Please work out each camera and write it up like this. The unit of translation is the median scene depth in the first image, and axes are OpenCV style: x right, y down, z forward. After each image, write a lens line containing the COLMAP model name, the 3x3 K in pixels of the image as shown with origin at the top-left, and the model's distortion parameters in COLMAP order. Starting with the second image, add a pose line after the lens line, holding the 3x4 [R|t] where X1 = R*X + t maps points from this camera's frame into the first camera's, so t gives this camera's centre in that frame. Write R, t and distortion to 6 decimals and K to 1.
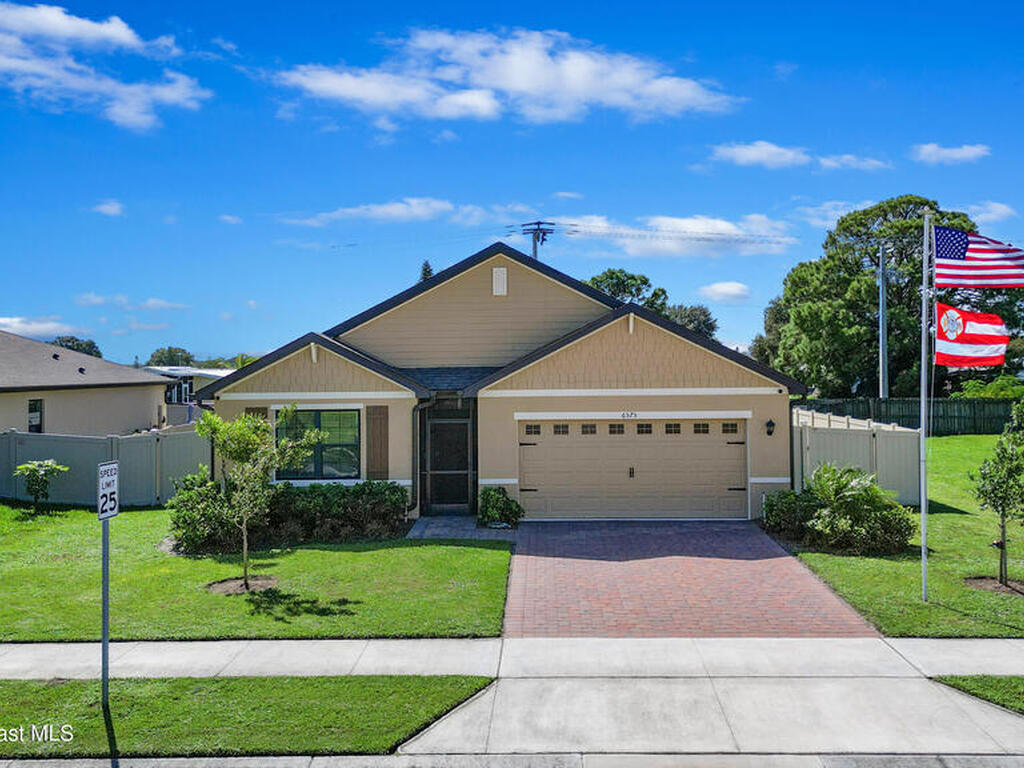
lens RADIAL K [[955.3, 0, 512.0], [0, 955.3, 384.0], [0, 0, 1]] dist [0.053232, -0.005263]
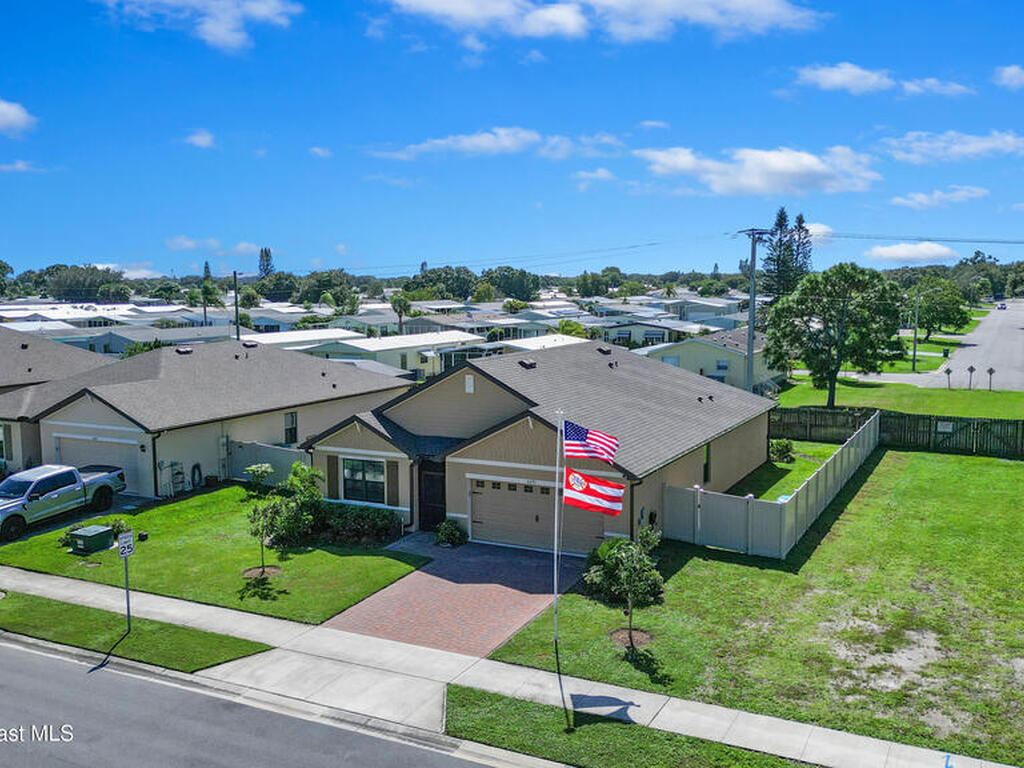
lens RADIAL K [[948.6, 0, 540.1], [0, 948.6, 414.1], [0, 0, 1]] dist [0.009801, 0.007935]
pose [[0.904378, 0.065569, -0.421665, 0.822707], [-0.009336, 0.990928, 0.134067, -0.297589], [0.426630, -0.117311, 0.896786, -0.347961]]
